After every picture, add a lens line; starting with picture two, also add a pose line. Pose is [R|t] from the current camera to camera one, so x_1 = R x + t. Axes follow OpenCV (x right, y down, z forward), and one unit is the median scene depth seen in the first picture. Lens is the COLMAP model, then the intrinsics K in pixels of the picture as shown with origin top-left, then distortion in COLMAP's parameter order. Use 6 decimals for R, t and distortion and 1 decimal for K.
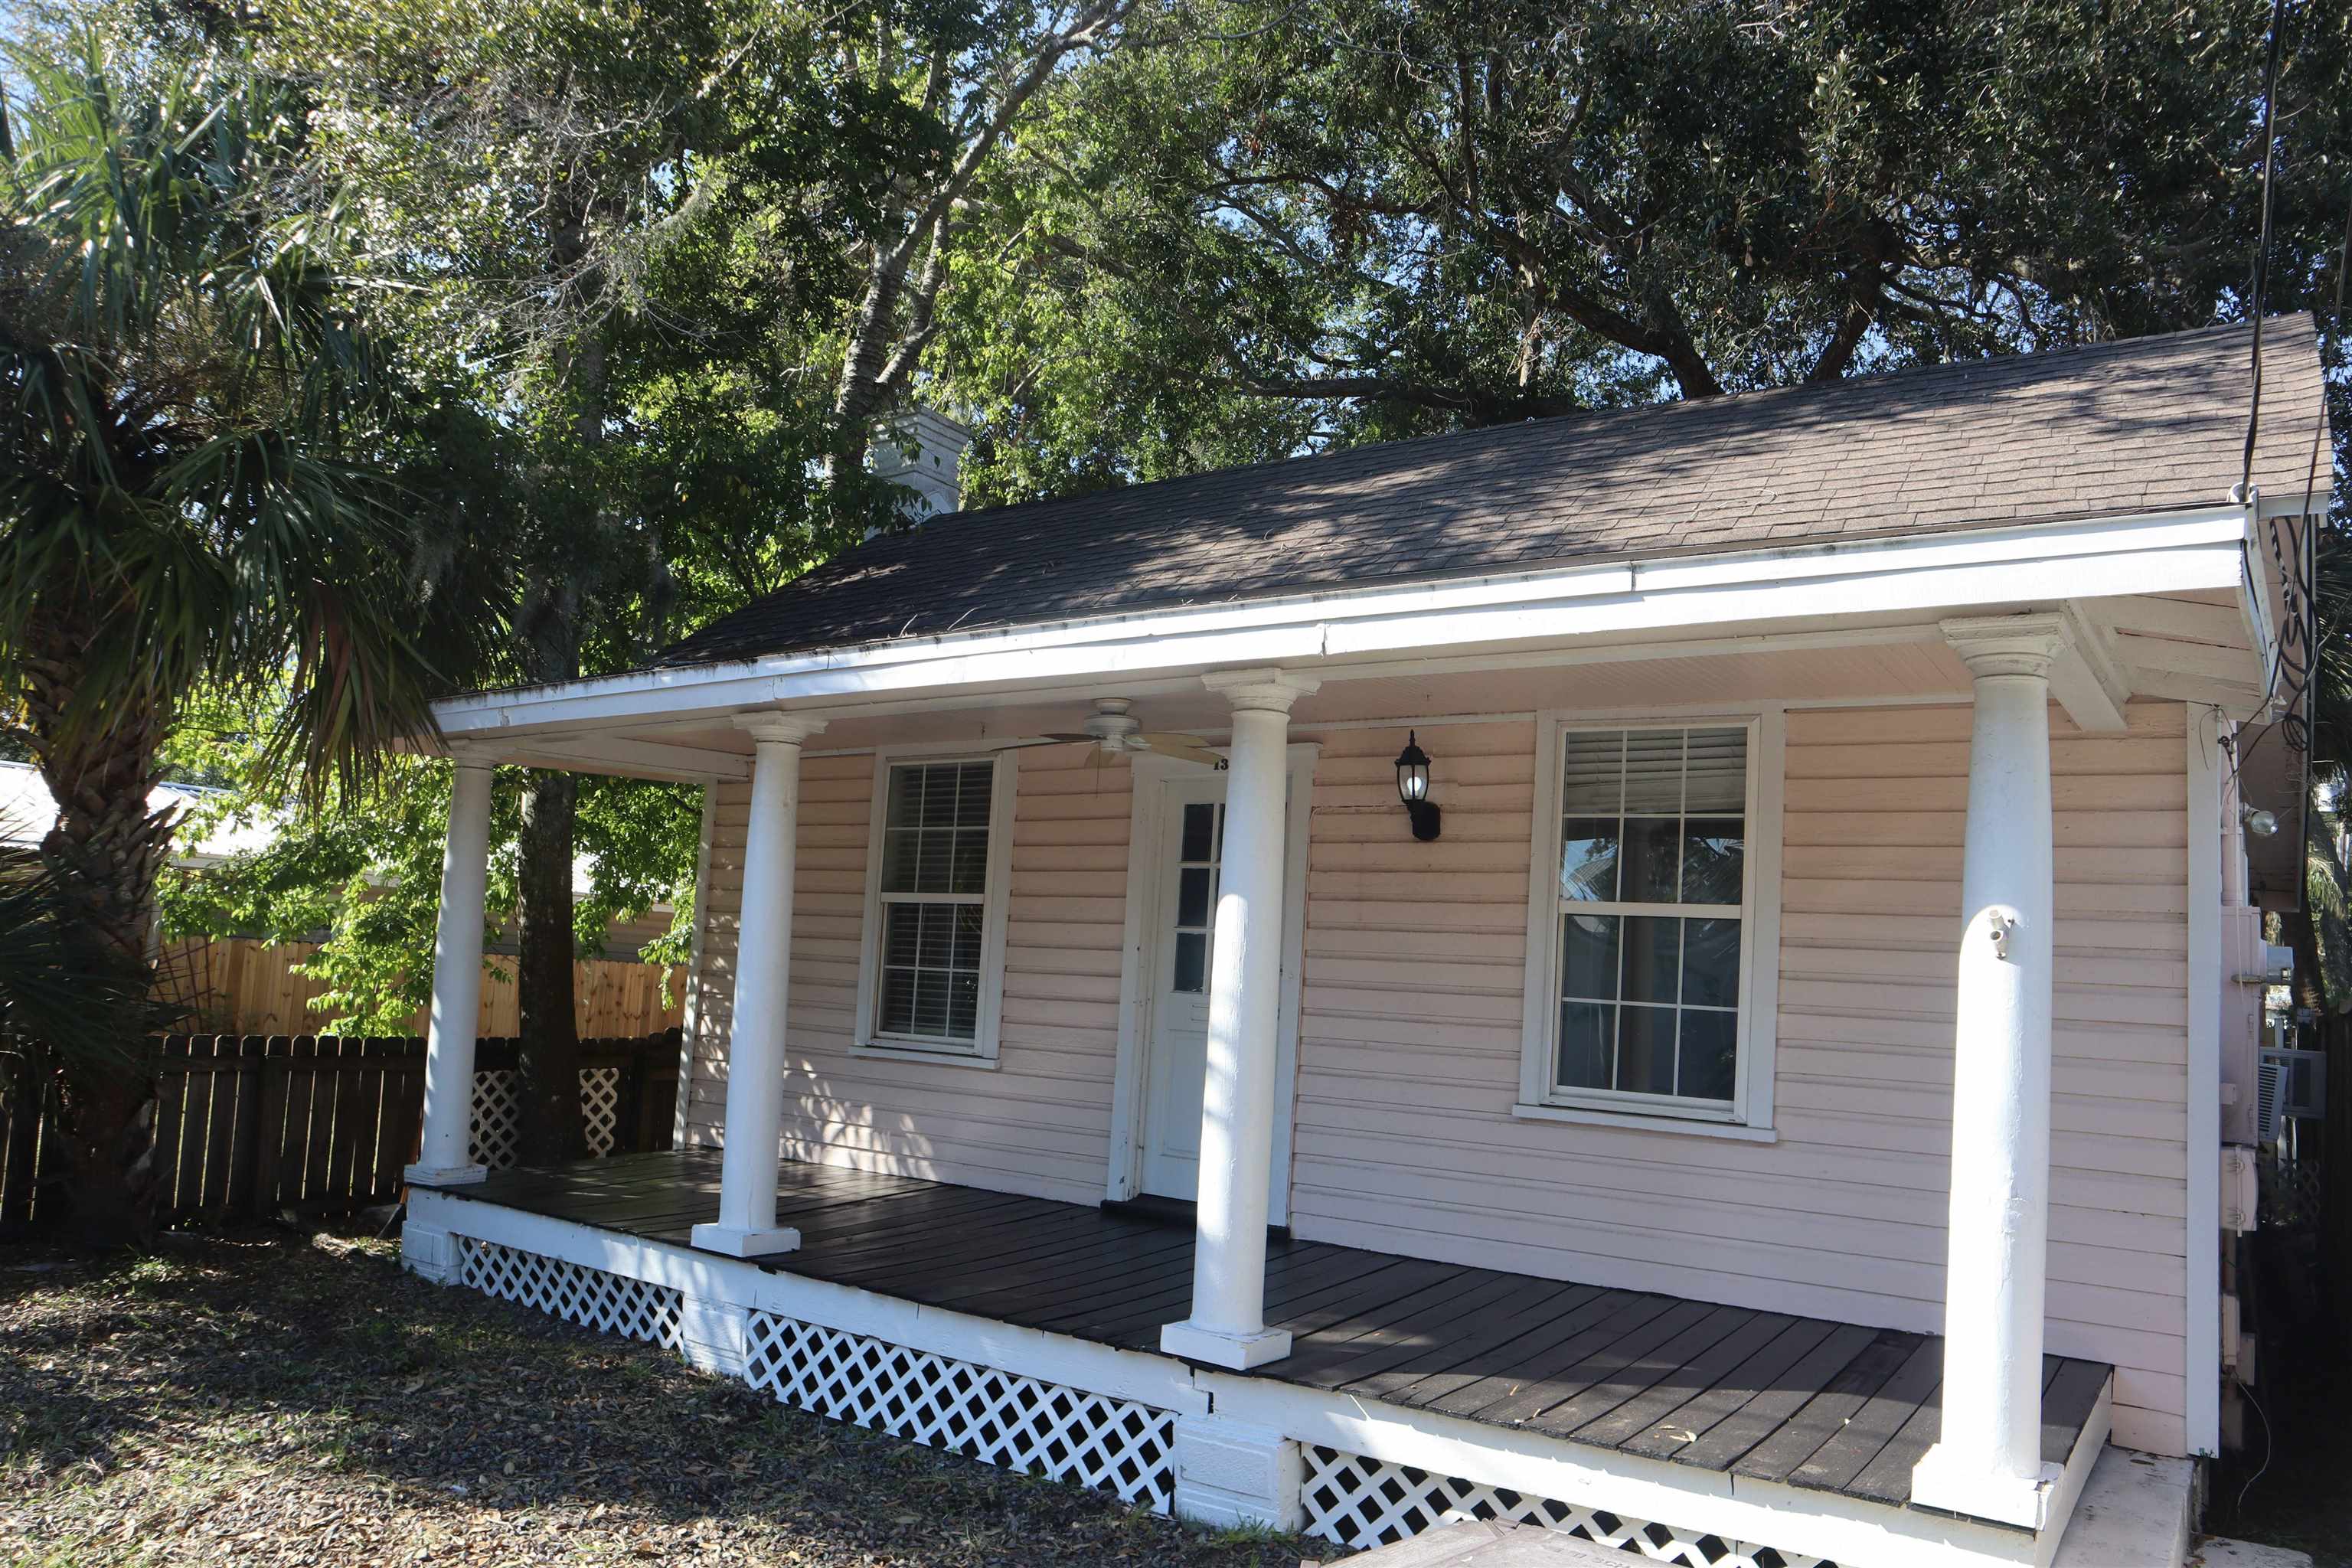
lens RADIAL K [[1643.2, 0, 1178.1], [0, 1643.2, 819.8], [0, 0, 1]] dist [-0.124066, 0.082056]
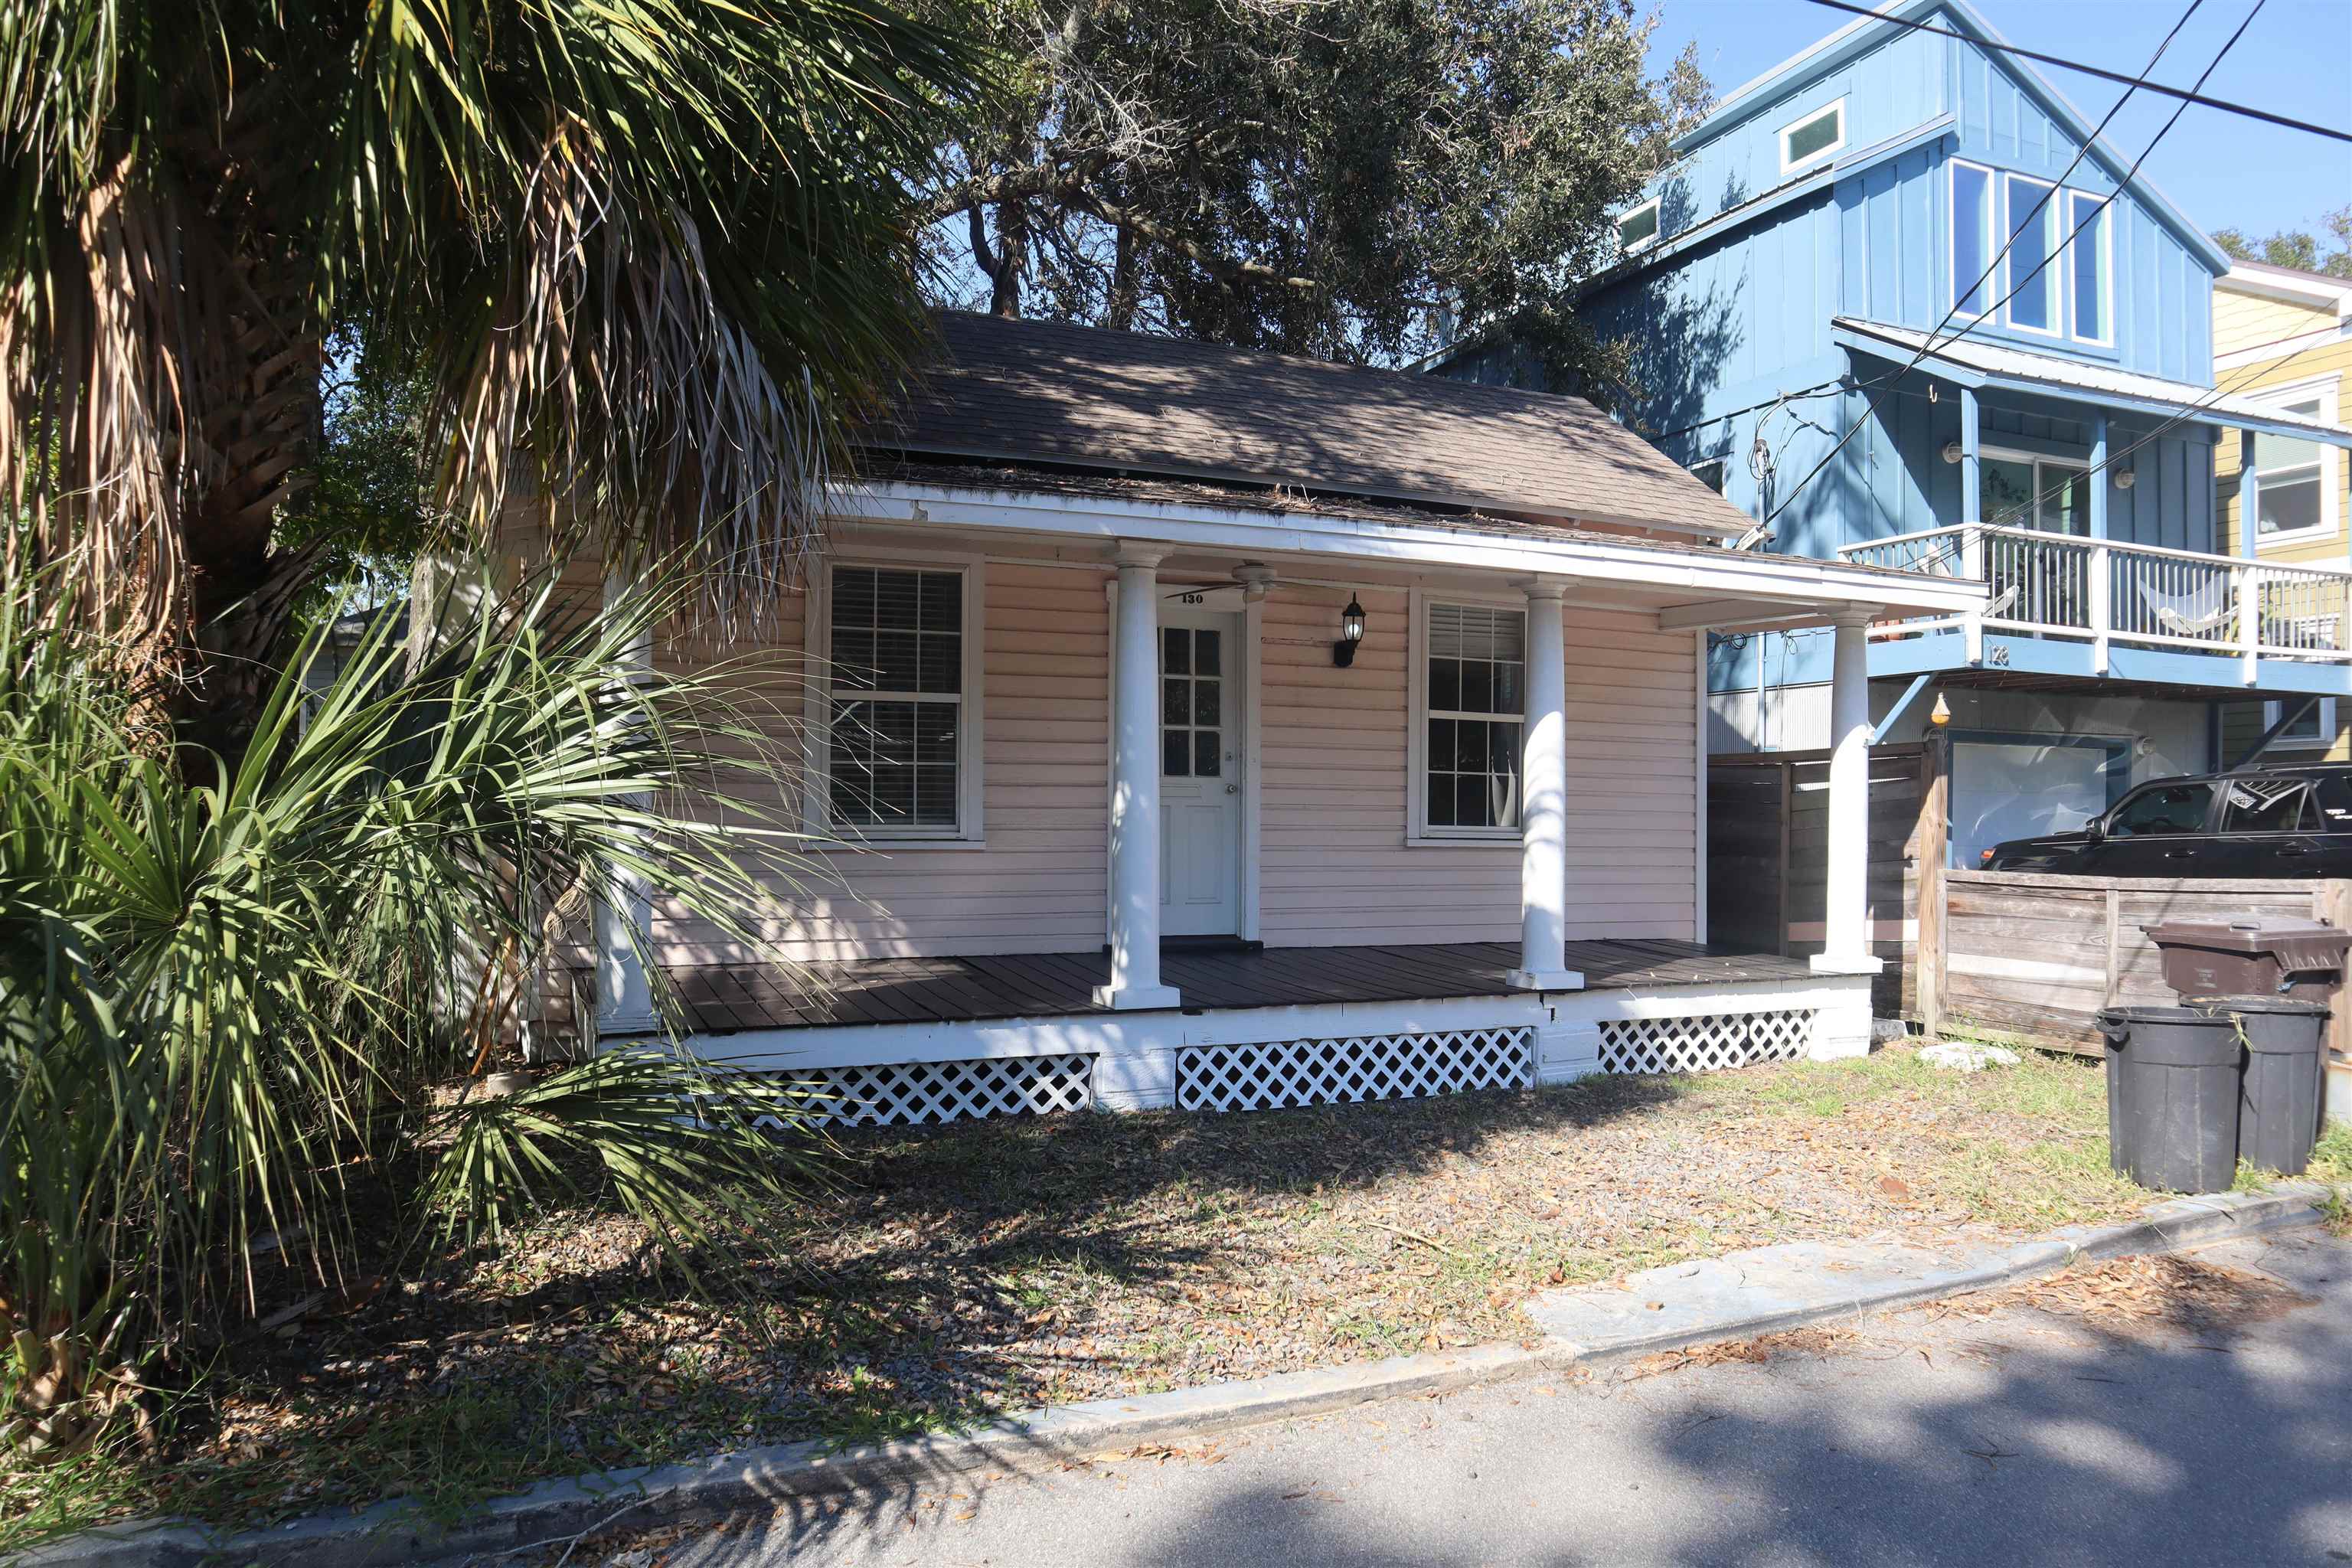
lens RADIAL K [[1650.6, 0, 1172.0], [0, 1650.6, 792.4], [0, 0, 1]] dist [-0.108567, 0.001701]
pose [[0.503521, -0.039283, 0.863089, -1.226678], [-0.065960, 0.994303, 0.083735, 0.010853], [-0.861461, -0.099092, 0.498061, 0.386015]]
